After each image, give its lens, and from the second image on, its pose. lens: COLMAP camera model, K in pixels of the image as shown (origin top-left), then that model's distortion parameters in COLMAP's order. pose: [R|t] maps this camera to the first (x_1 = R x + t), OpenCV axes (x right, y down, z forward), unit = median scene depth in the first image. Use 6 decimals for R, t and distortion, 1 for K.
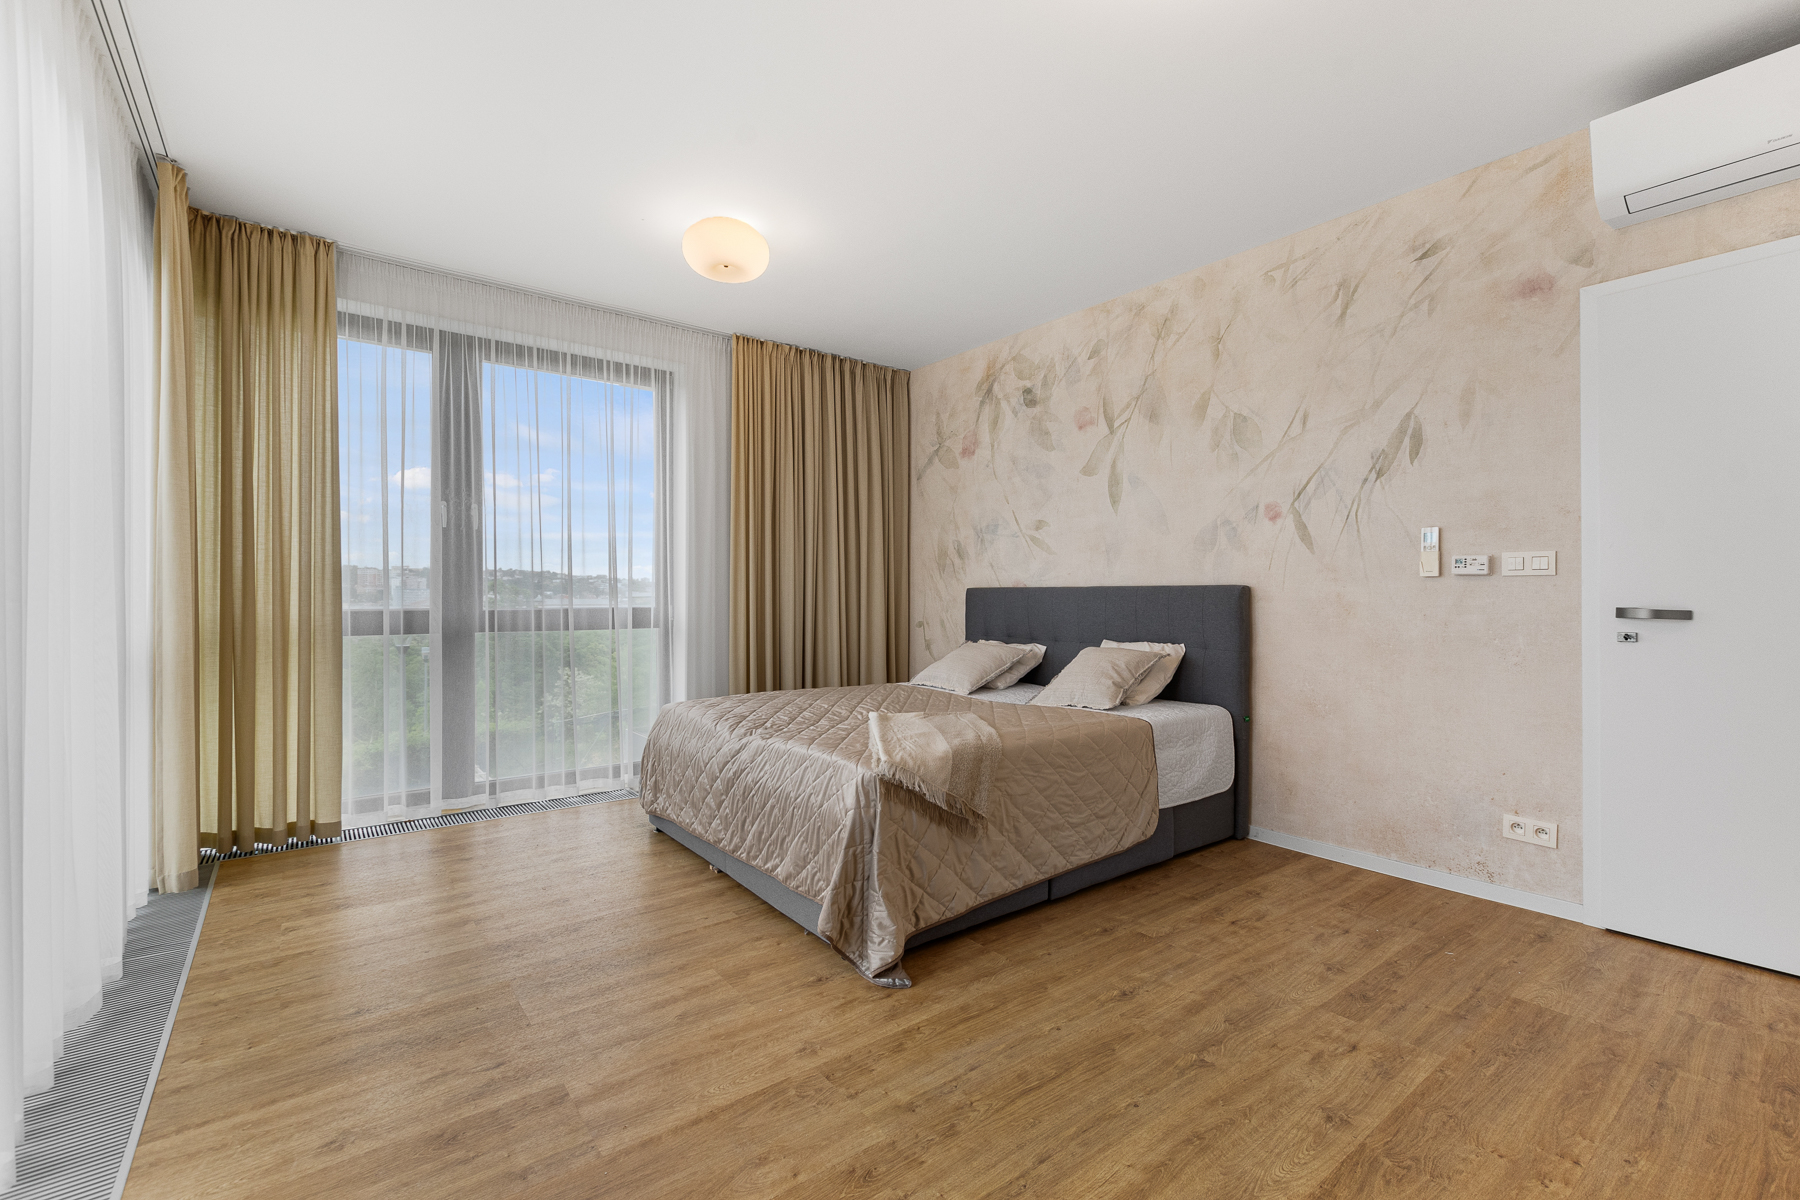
lens RADIAL K [[784.6, 0, 918.4], [0, 784.6, 597.0], [0, 0, 1]] dist [0.007895, -0.005024]
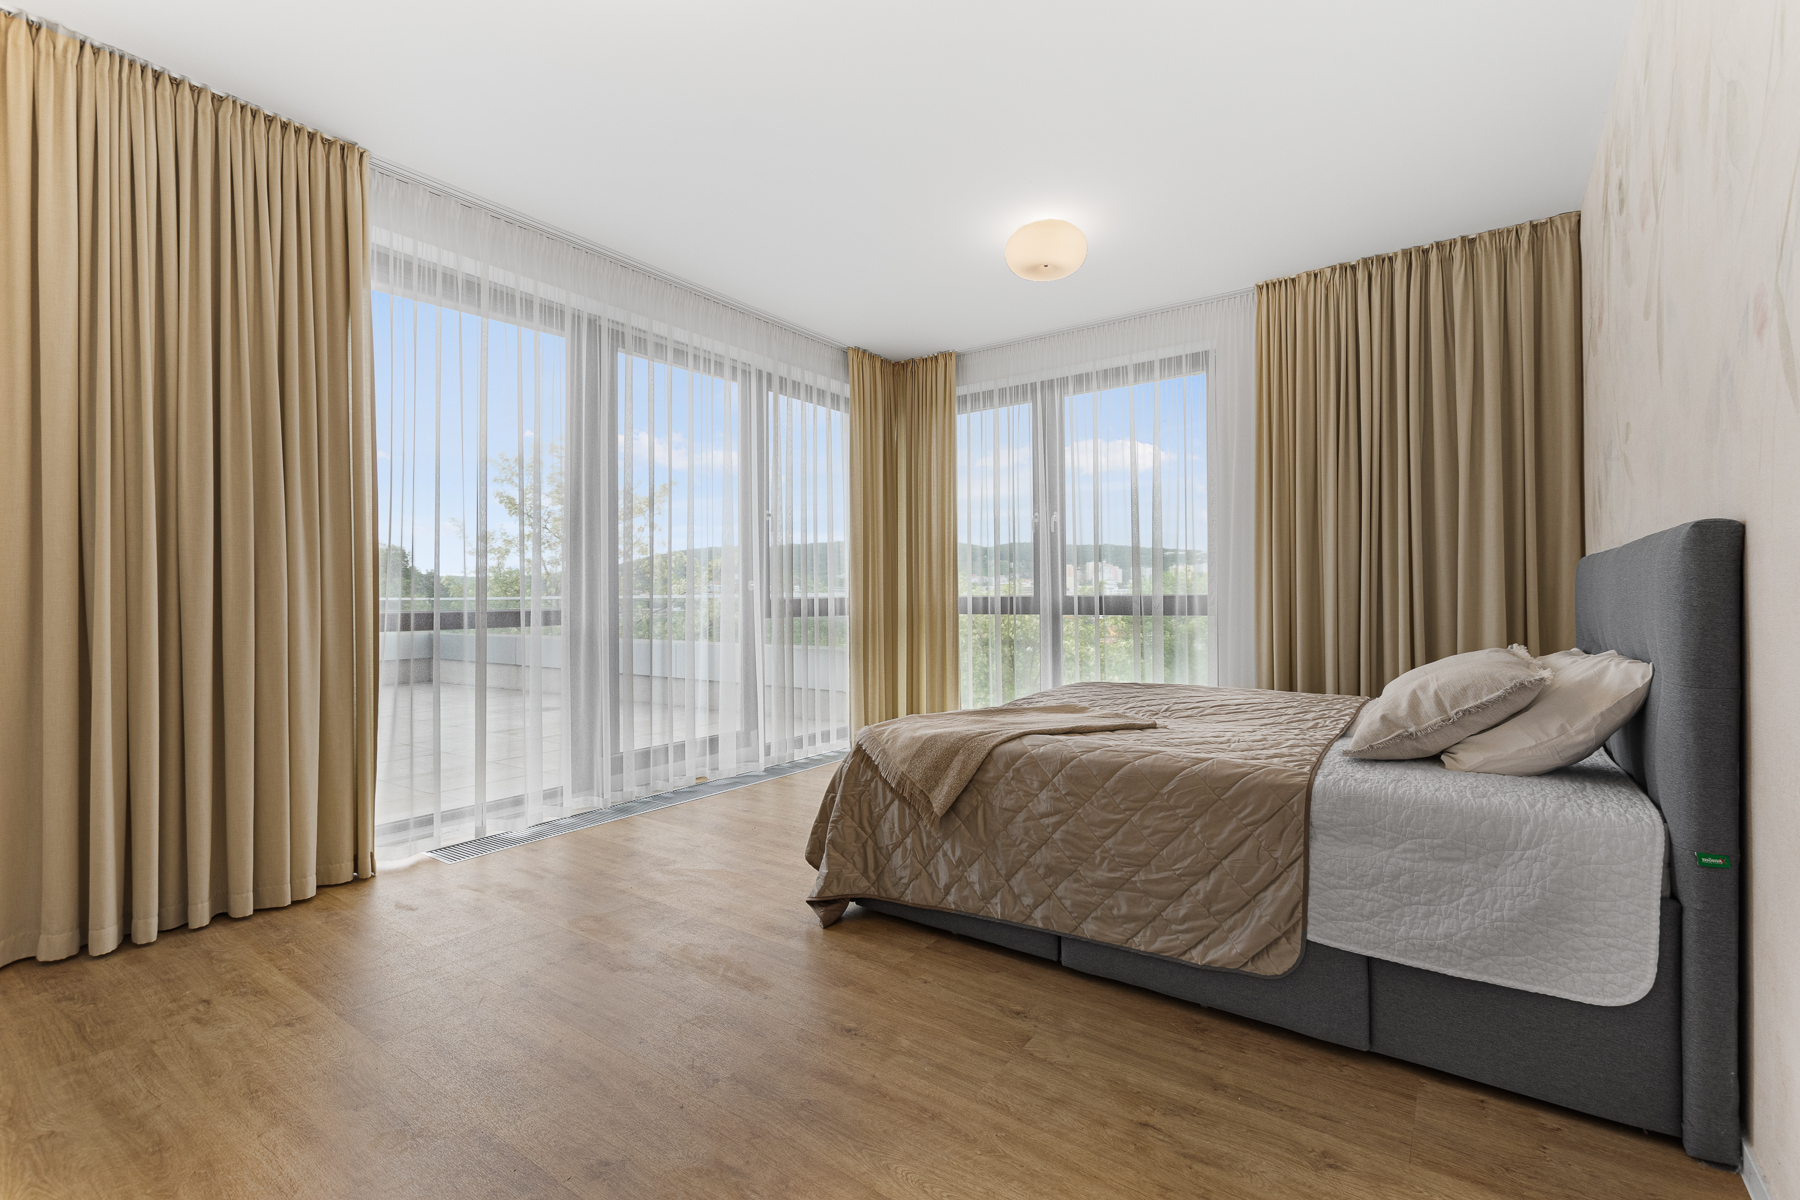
lens RADIAL K [[784.6, 0, 918.4], [0, 784.6, 597.0], [0, 0, 1]] dist [0.007895, -0.005024]
pose [[0.283857, -0.003591, -0.958860, 0.747920], [0.007320, 0.999972, -0.001578, 0.022551], [0.958839, -0.006571, 0.283875, 0.560595]]
